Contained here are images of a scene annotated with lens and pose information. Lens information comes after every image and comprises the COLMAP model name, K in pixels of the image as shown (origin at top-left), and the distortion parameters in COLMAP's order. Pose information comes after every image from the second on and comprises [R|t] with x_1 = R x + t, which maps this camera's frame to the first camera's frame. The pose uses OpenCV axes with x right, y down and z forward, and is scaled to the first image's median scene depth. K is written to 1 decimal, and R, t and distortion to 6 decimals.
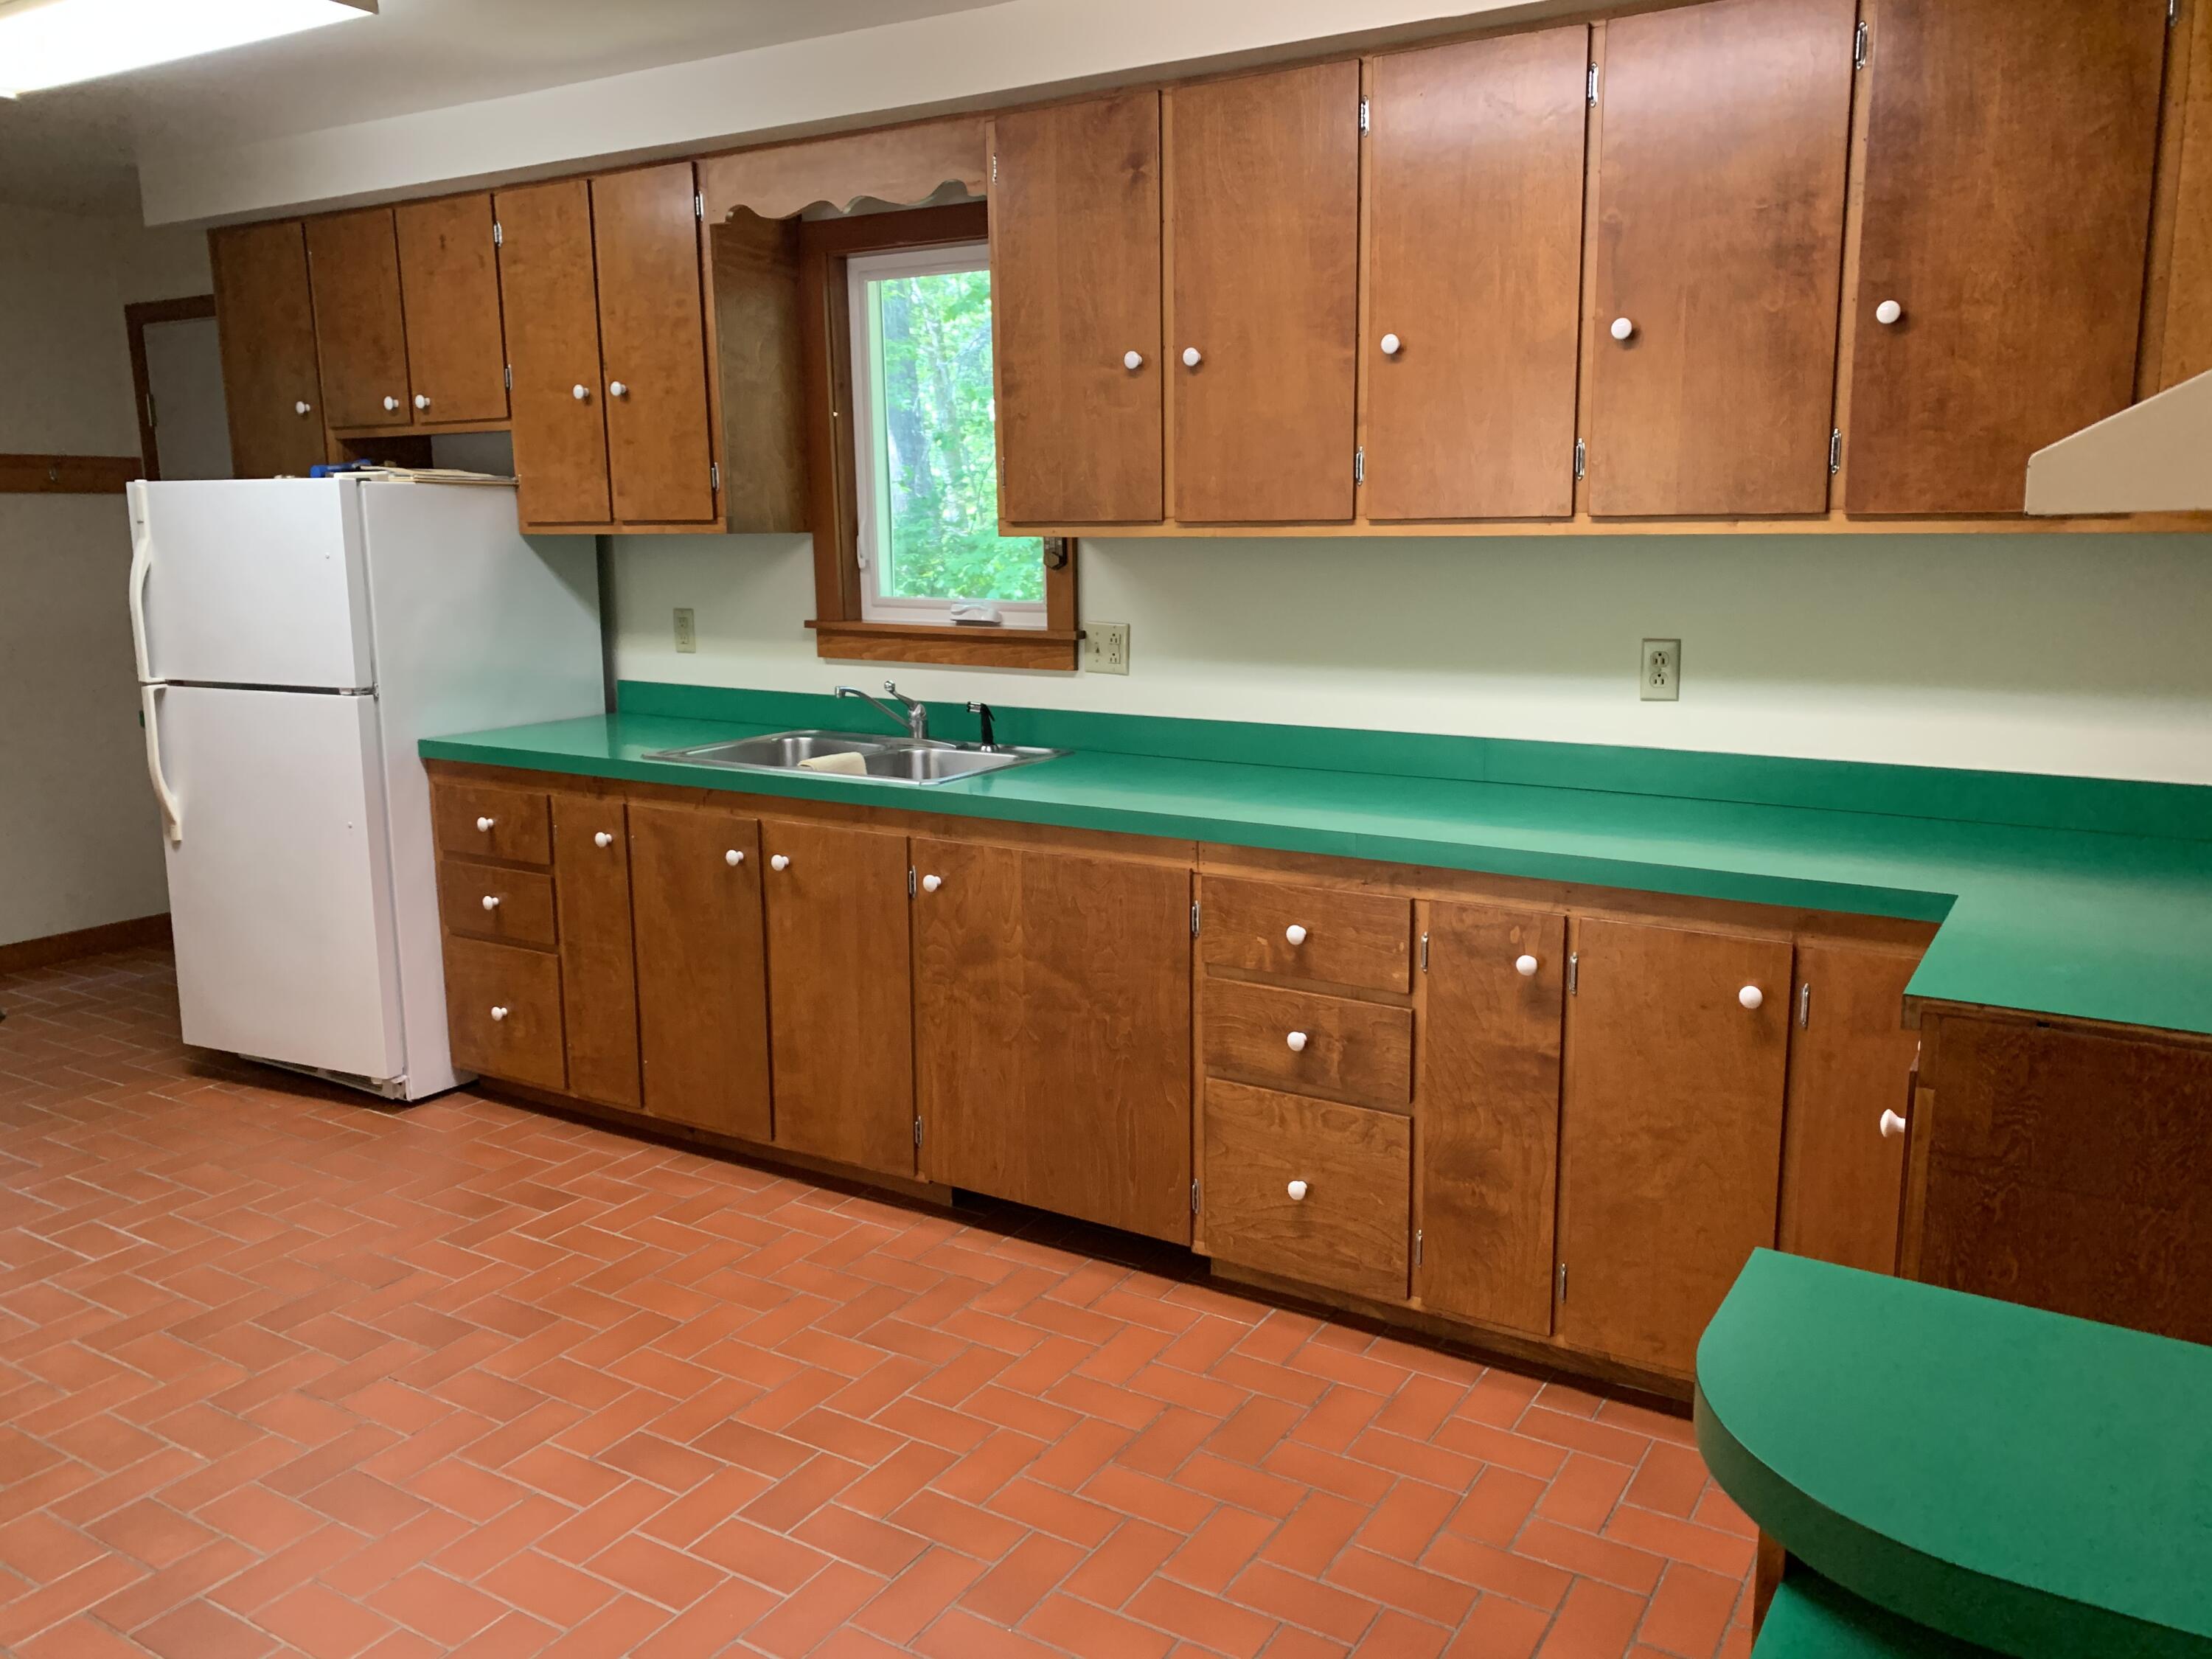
lens RADIAL K [[1664.5, 0, 1151.9], [0, 1664.5, 802.1], [0, 0, 1]] dist [0.058887, -0.130418]
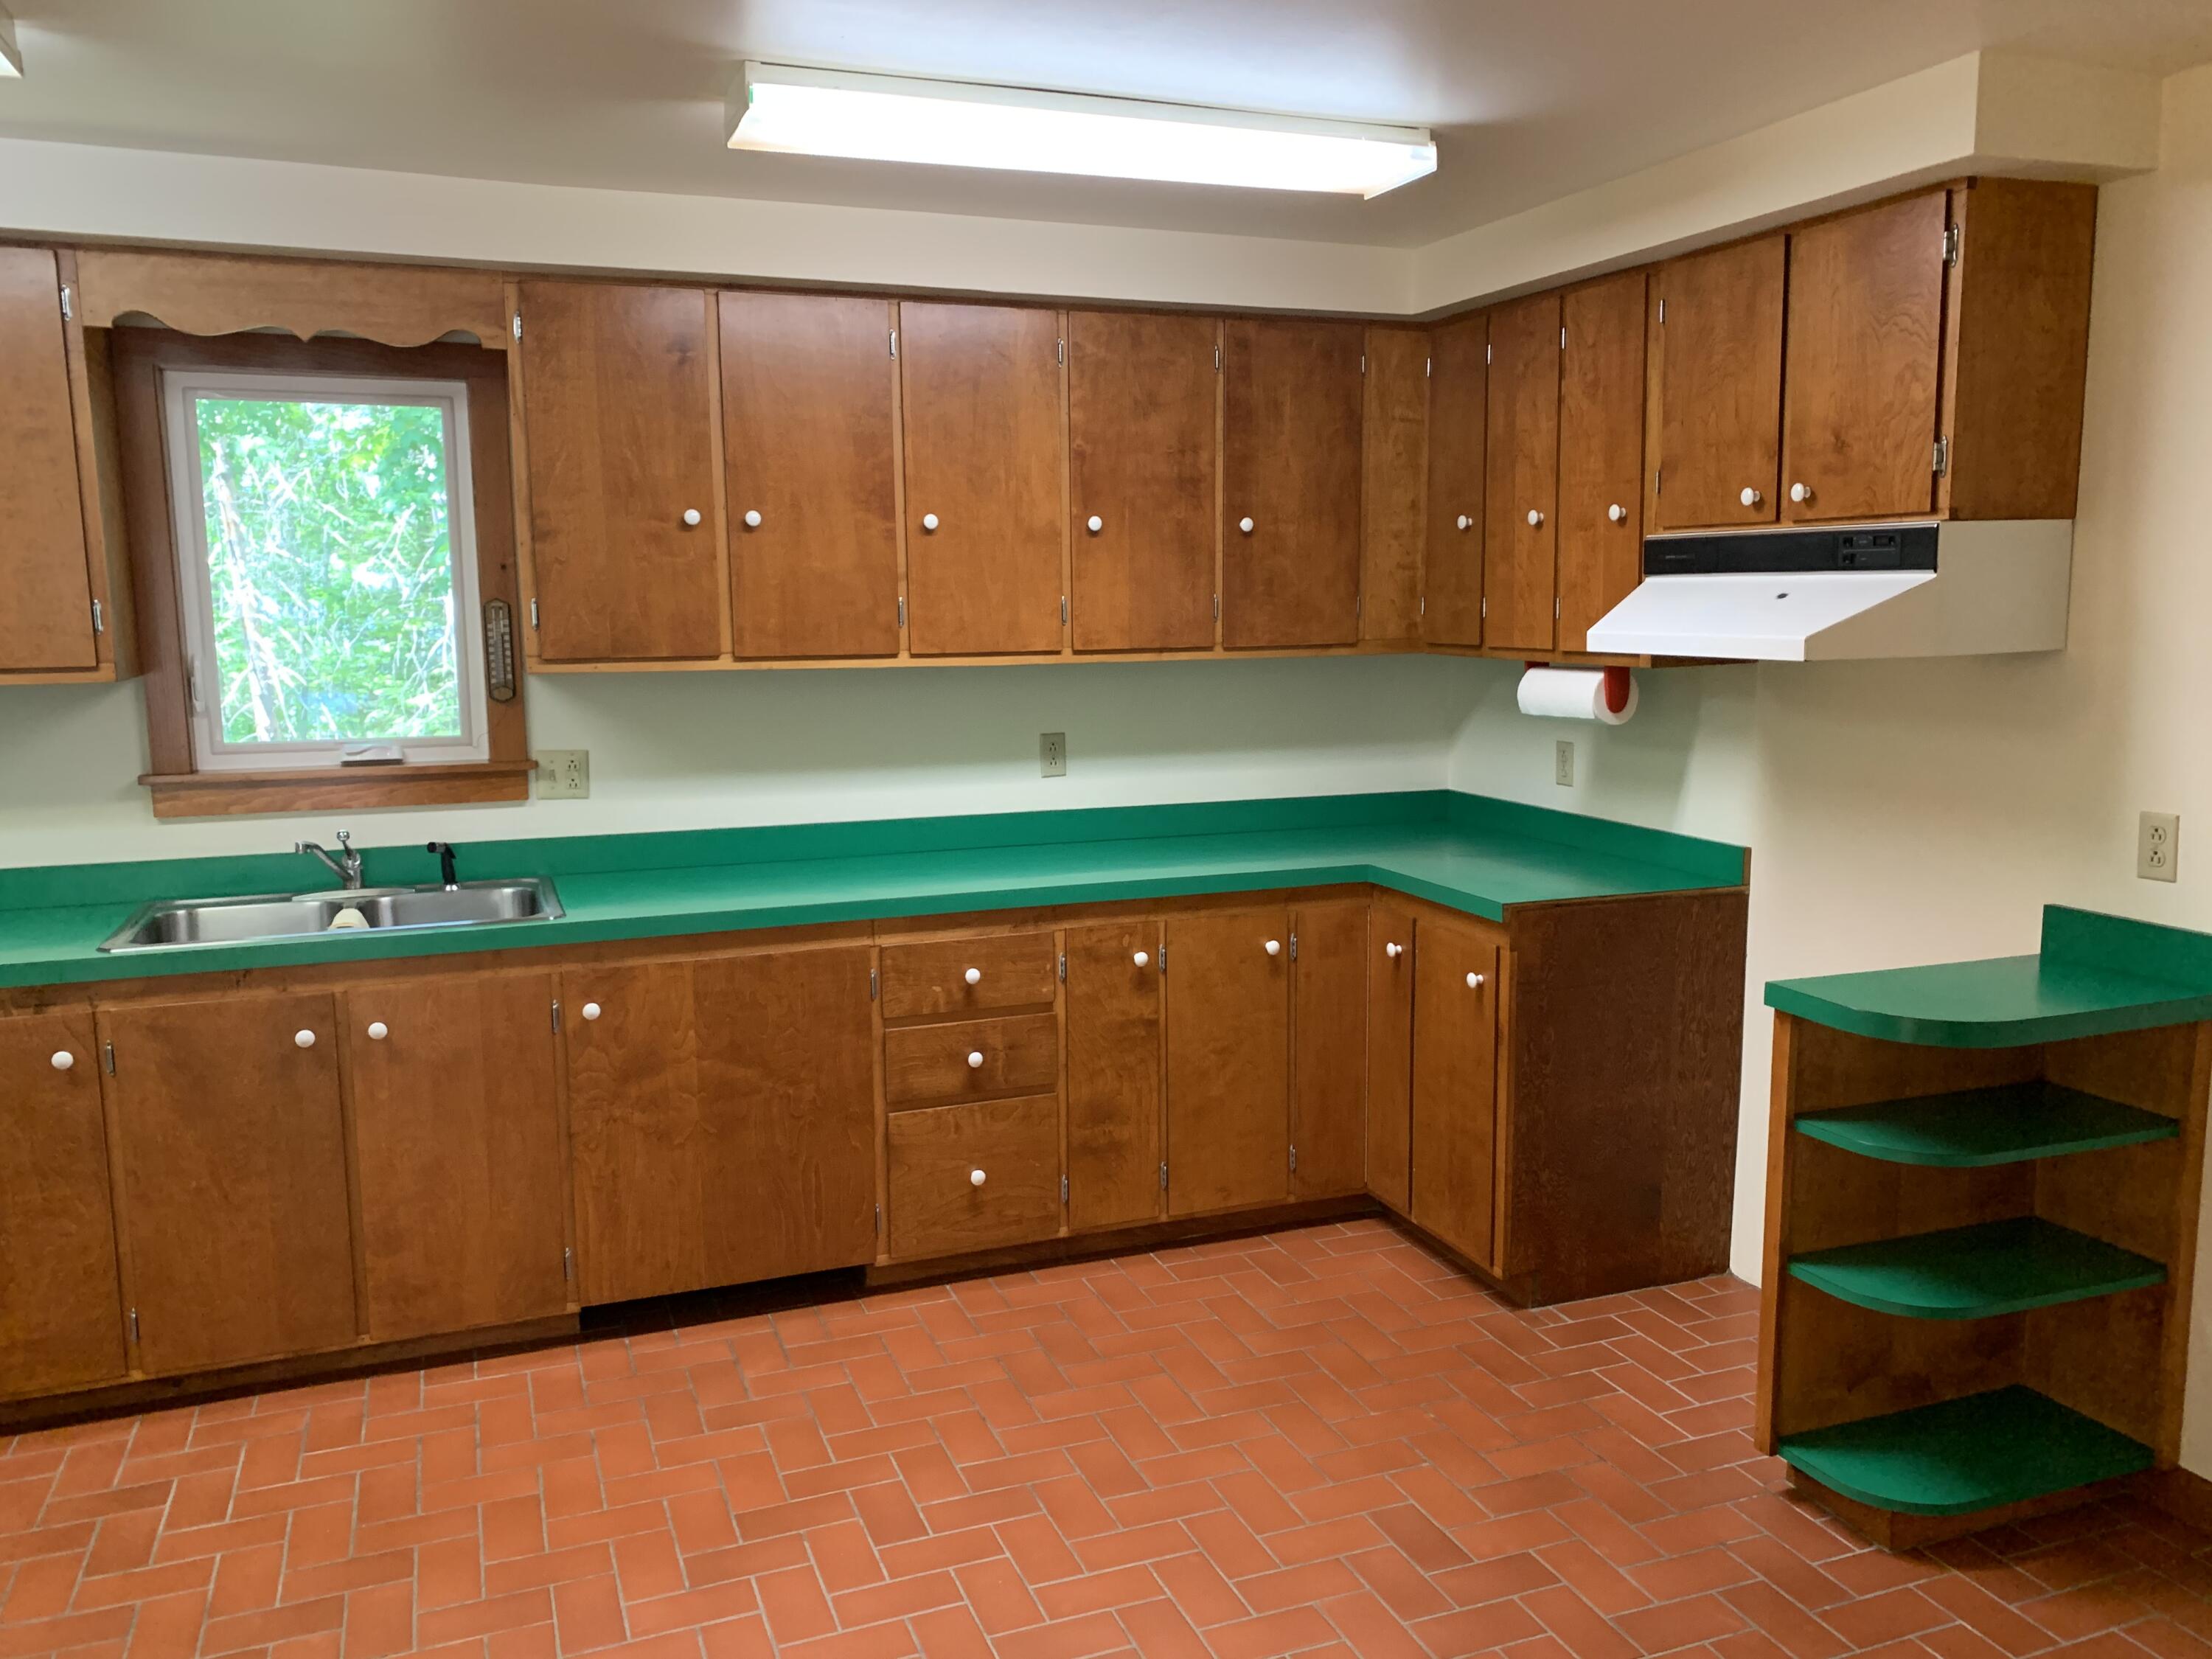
lens RADIAL K [[1664.5, 0, 1151.9], [0, 1664.5, 802.1], [0, 0, 1]] dist [0.058887, -0.130418]
pose [[0.592004, -0.097400, 0.800027, -0.775707], [0.136591, 0.990435, 0.019506, -0.054721], [-0.794275, 0.097729, 0.599646, 0.095216]]
